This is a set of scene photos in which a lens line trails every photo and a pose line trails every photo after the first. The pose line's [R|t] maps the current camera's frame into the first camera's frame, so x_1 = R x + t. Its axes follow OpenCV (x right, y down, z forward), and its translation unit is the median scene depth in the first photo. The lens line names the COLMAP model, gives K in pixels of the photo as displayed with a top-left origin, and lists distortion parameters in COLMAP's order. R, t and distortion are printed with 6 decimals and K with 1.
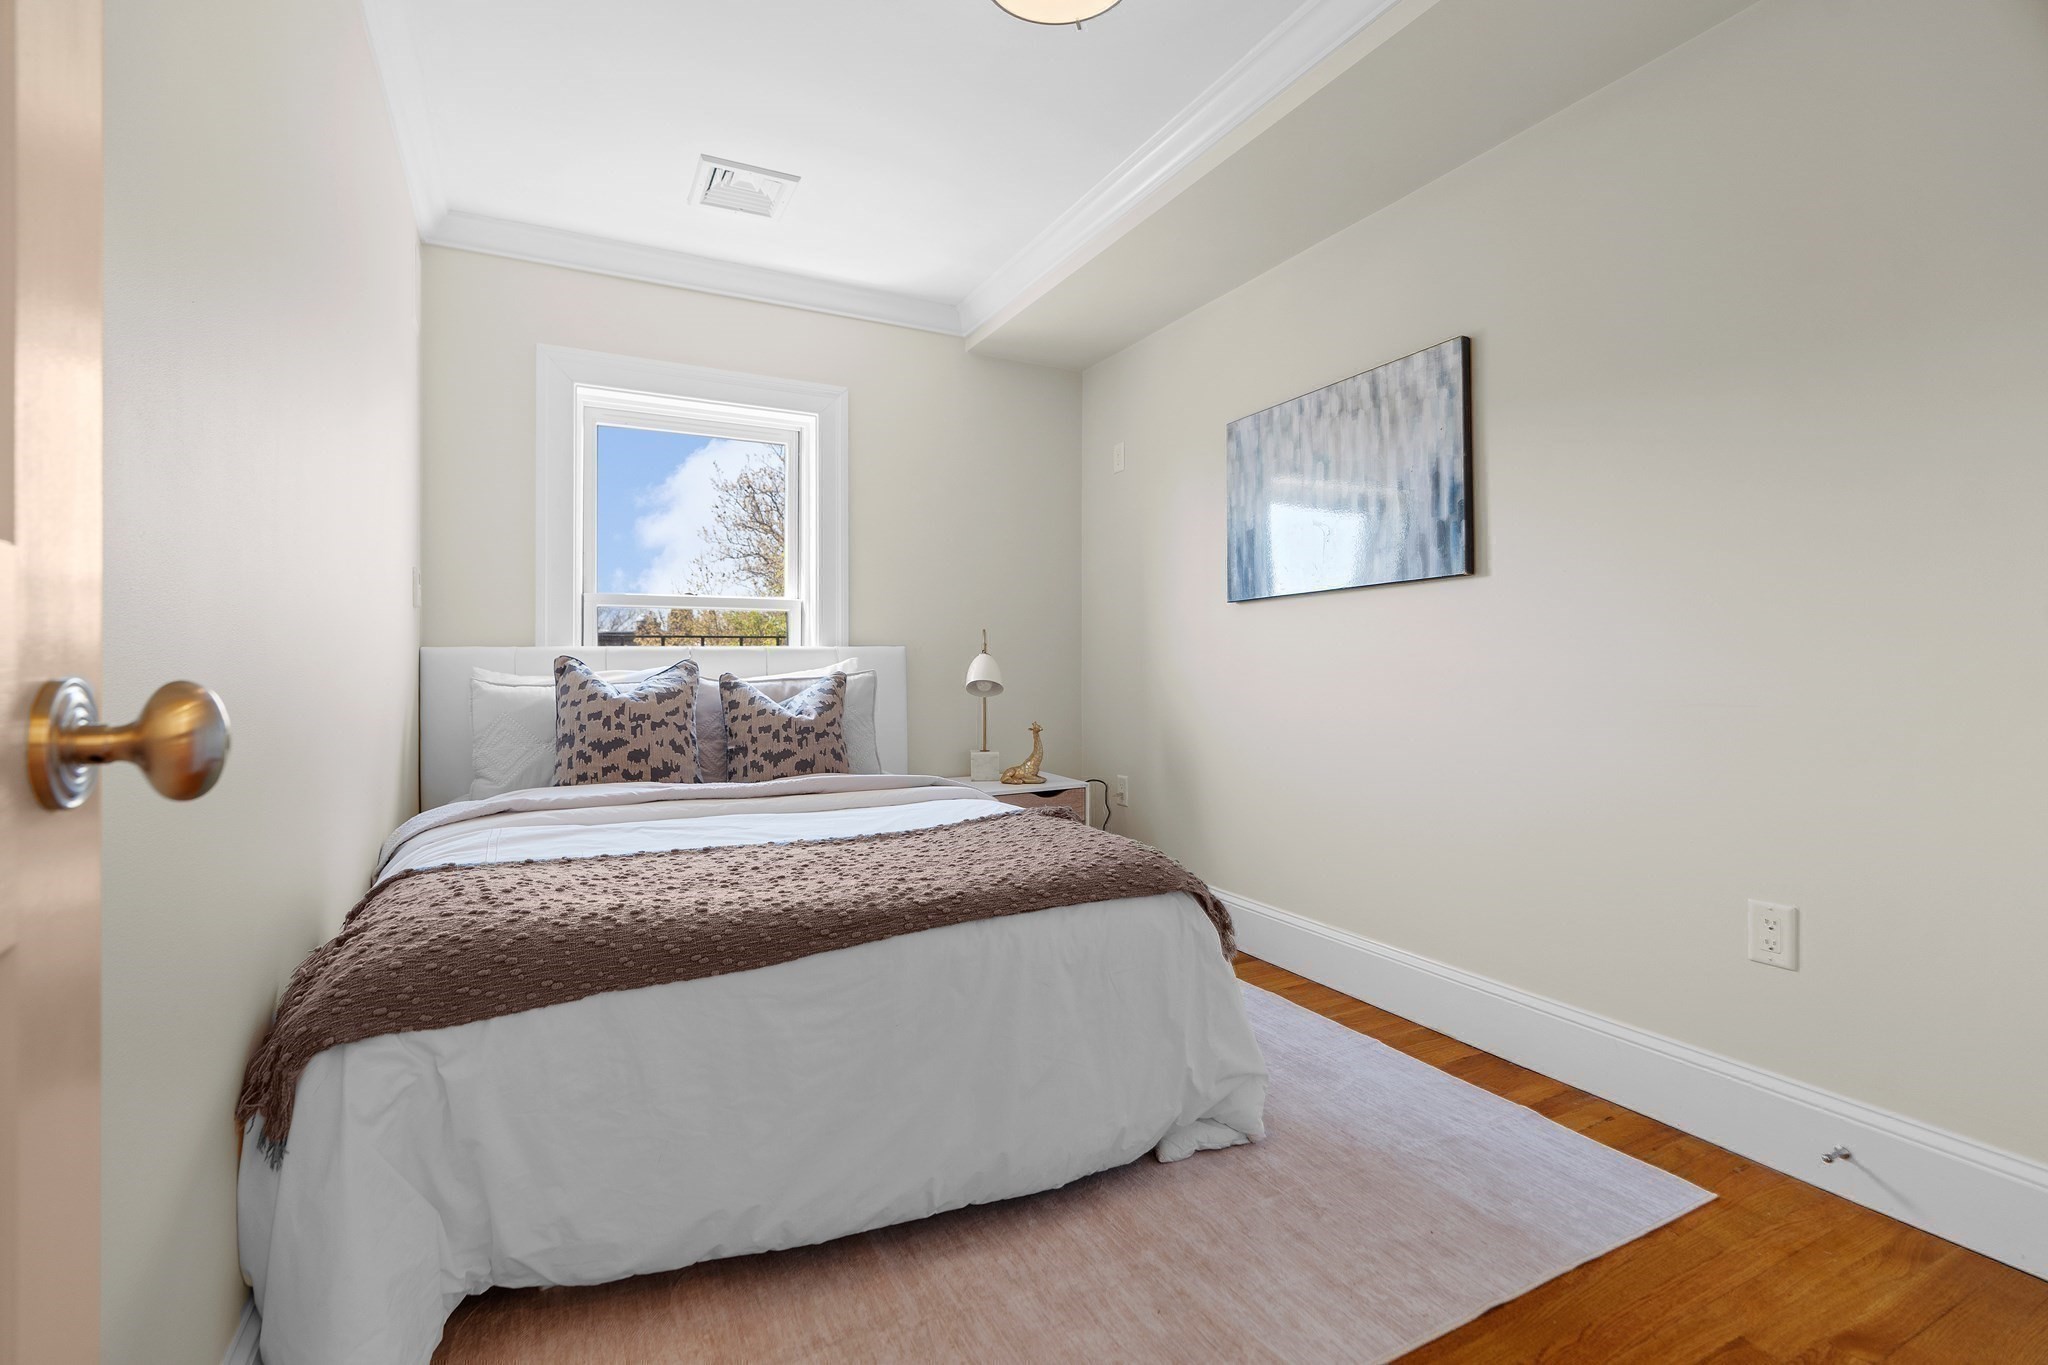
lens RADIAL K [[944.4, 0, 1024.4], [0, 944.4, 653.6], [0, 0, 1]] dist [-0.000821, 0.000230]
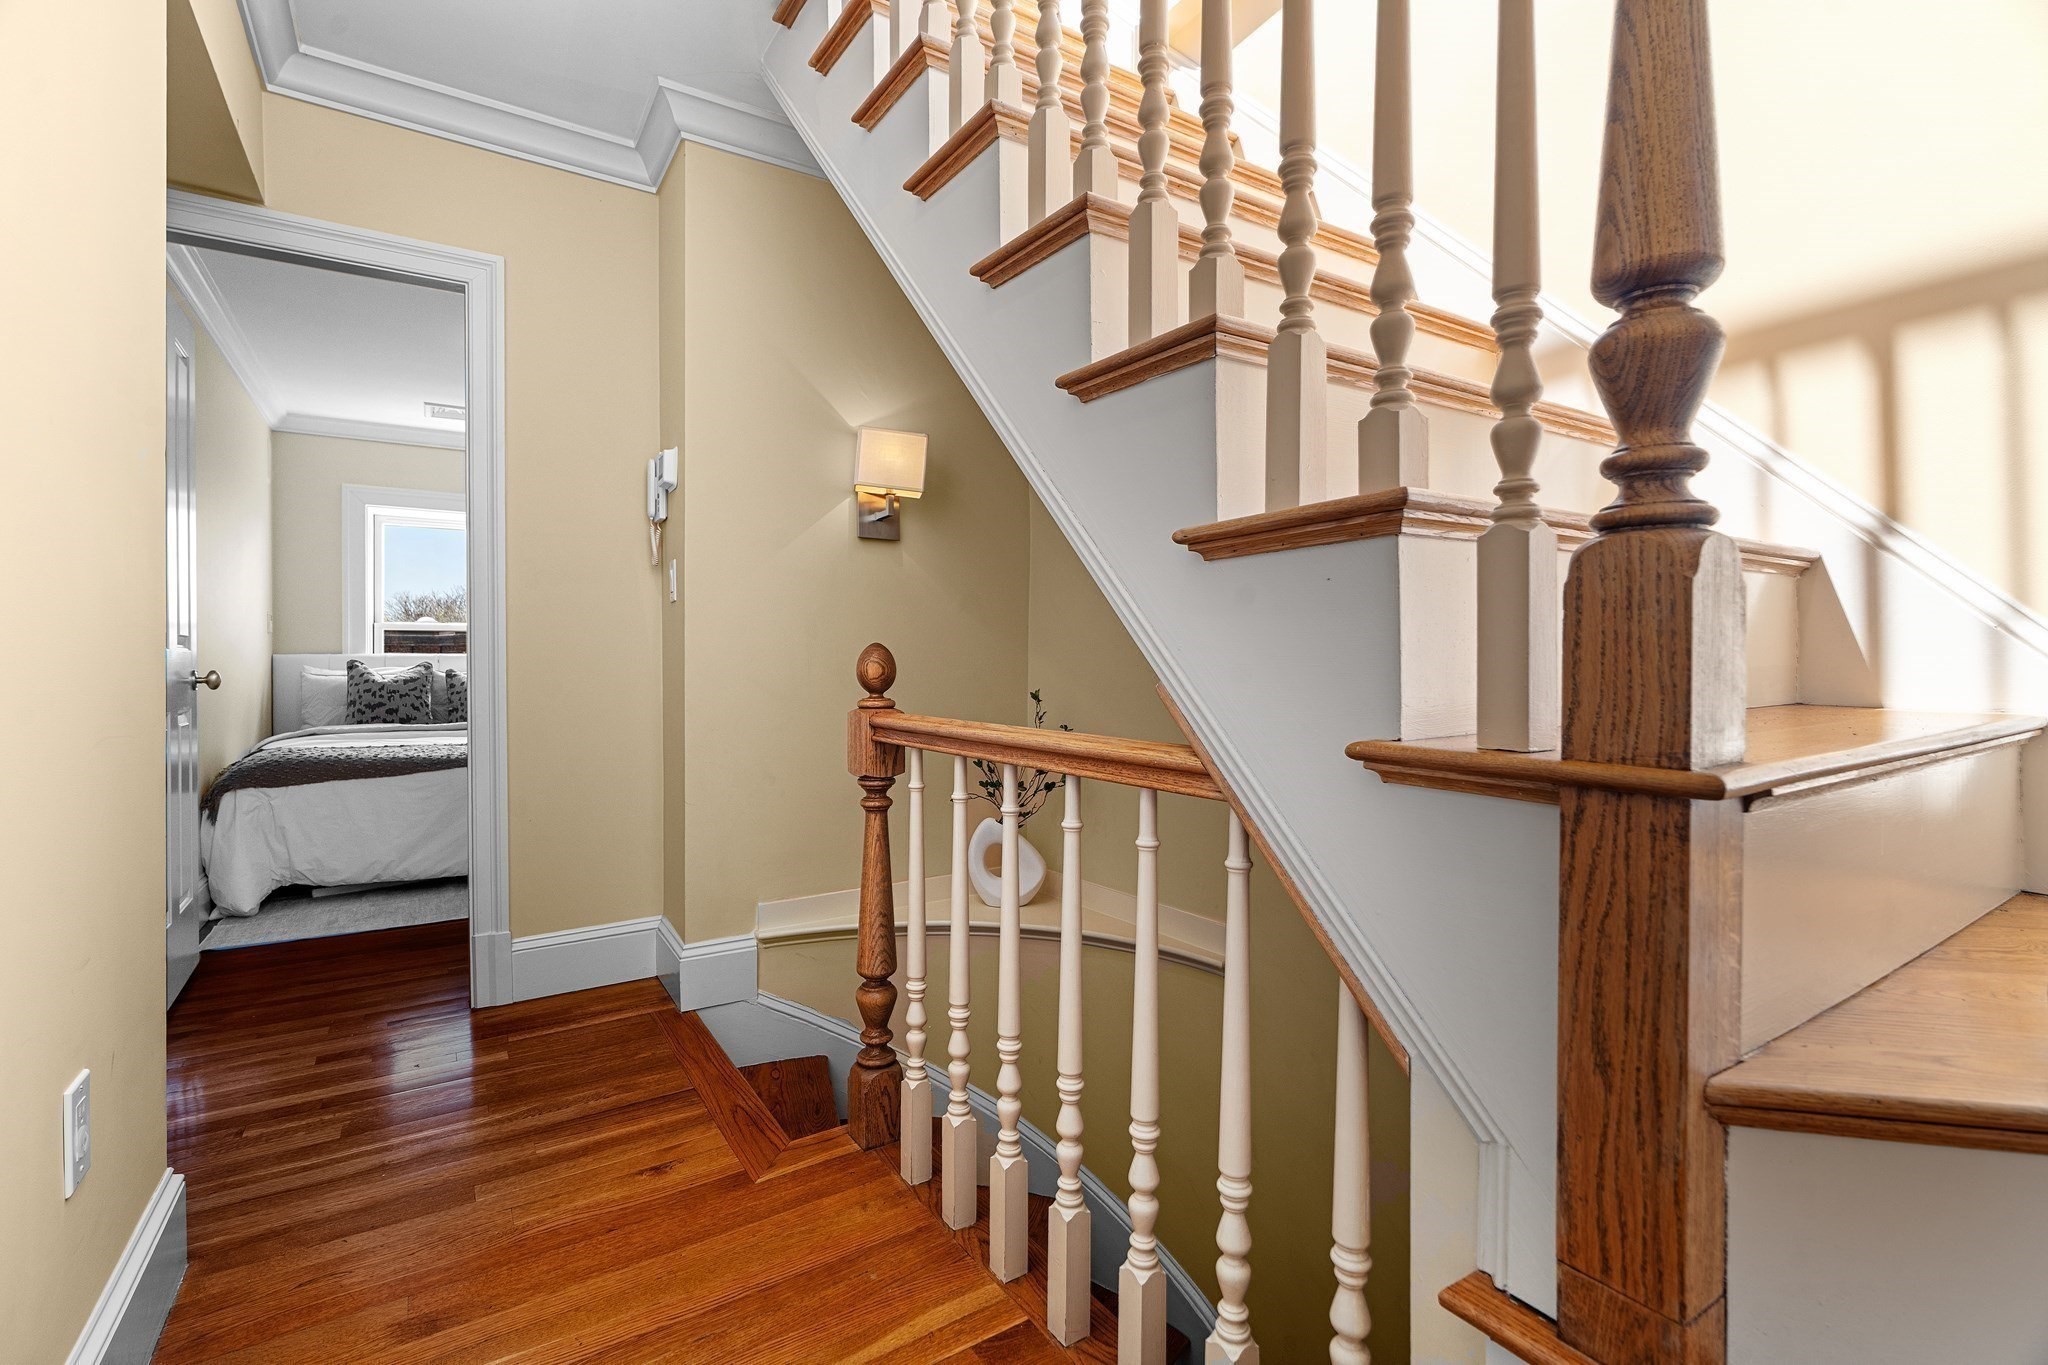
lens RADIAL K [[937.6, 0, 1025.1], [0, 937.6, 662.1], [0, 0, 1]] dist [-0.001141, 0.001158]
pose [[0.995953, 0.001774, 0.089861, 0.711383], [-0.003048, 0.999897, 0.014039, -0.024069], [-0.089827, -0.014256, 0.995855, -1.030521]]
